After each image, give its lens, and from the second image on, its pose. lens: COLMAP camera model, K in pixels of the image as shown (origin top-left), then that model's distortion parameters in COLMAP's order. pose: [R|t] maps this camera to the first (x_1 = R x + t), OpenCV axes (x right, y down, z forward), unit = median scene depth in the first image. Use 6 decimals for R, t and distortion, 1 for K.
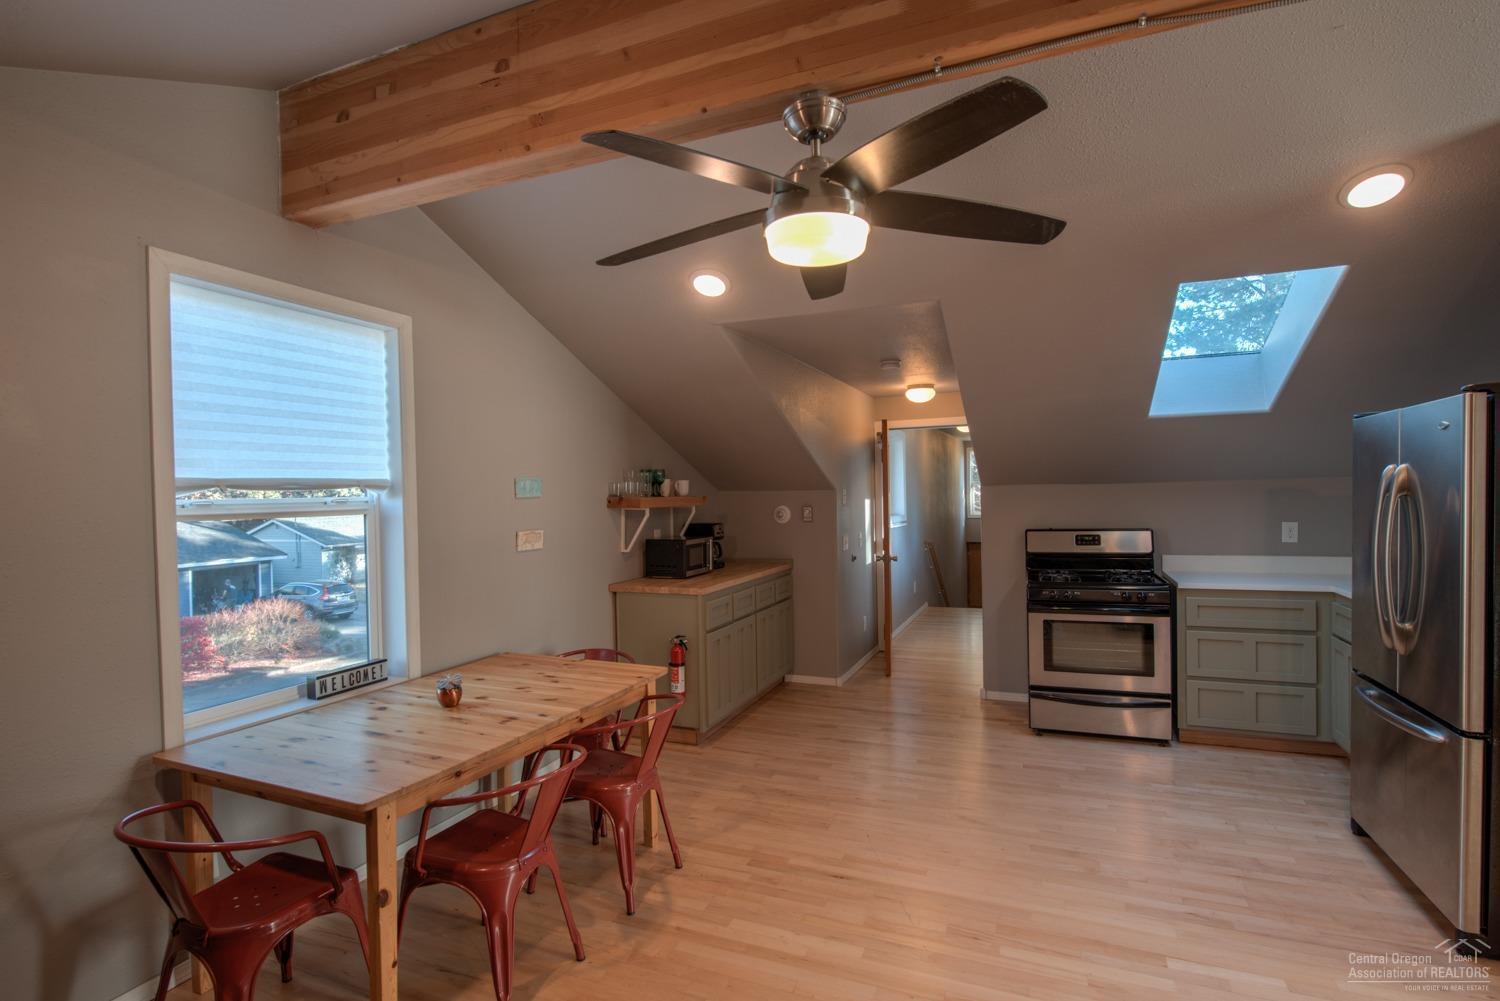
lens RADIAL K [[741.1, 0, 744.0], [0, 741.1, 501.0], [0, 0, 1]] dist [0.002158, 0.000995]
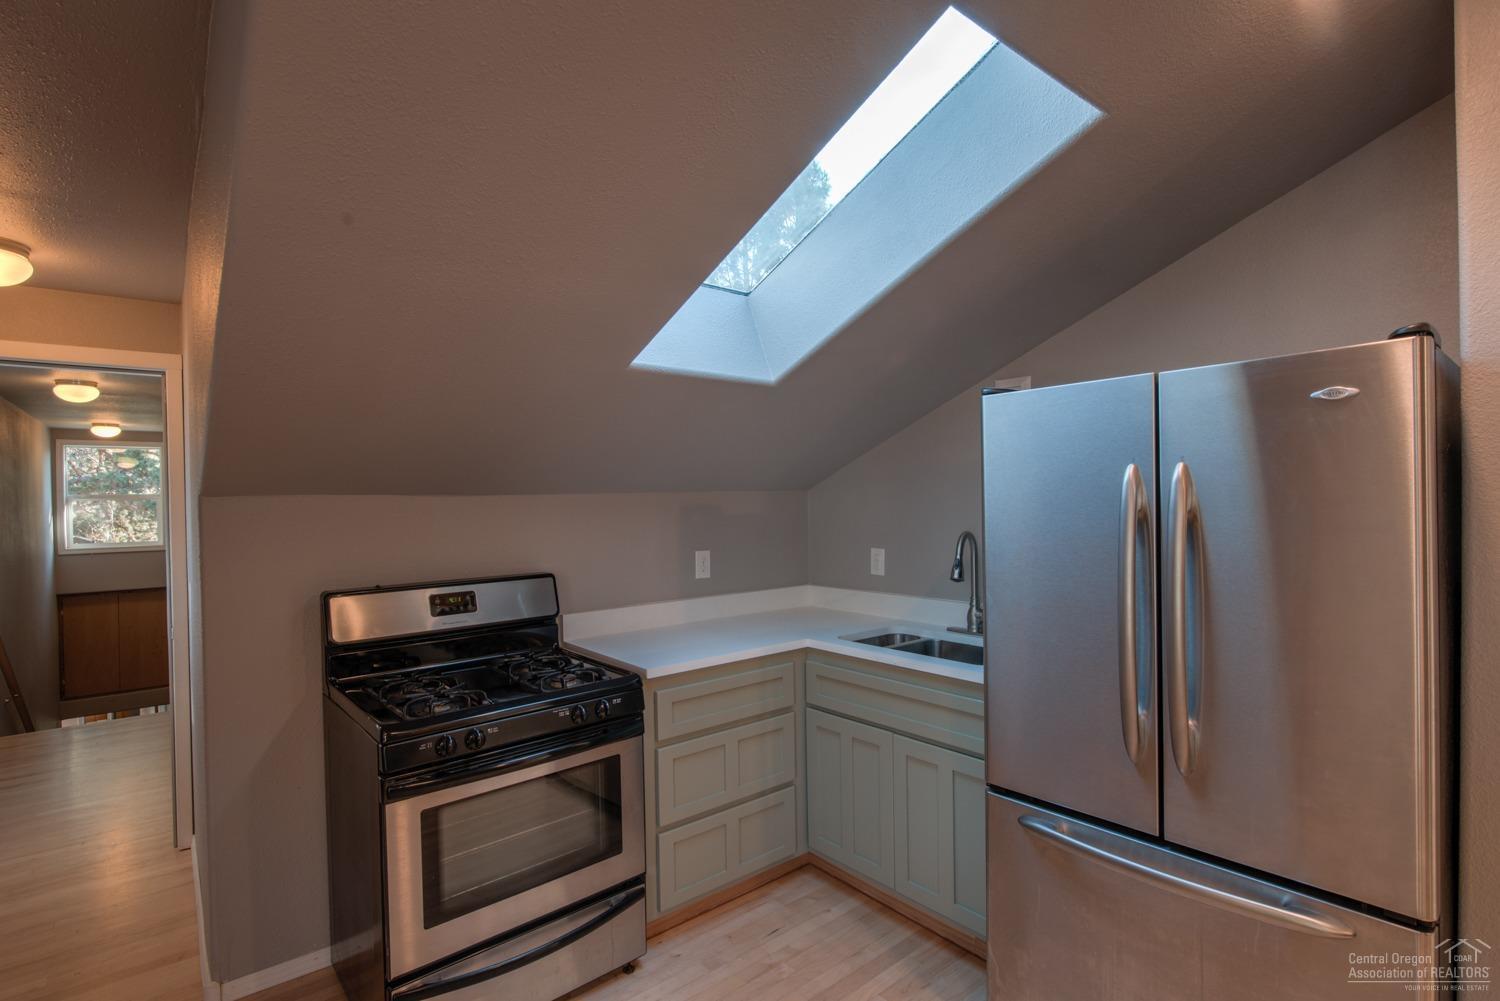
lens RADIAL K [[741.1, 0, 759.1], [0, 741.1, 503.7], [0, 0, 1]] dist [0.002158, 0.000995]
pose [[0.477042, 0.004313, 0.878870, 0.132308], [0.015851, 0.999783, -0.013511, -0.007860], [-0.878737, 0.020377, 0.476871, 0.677400]]
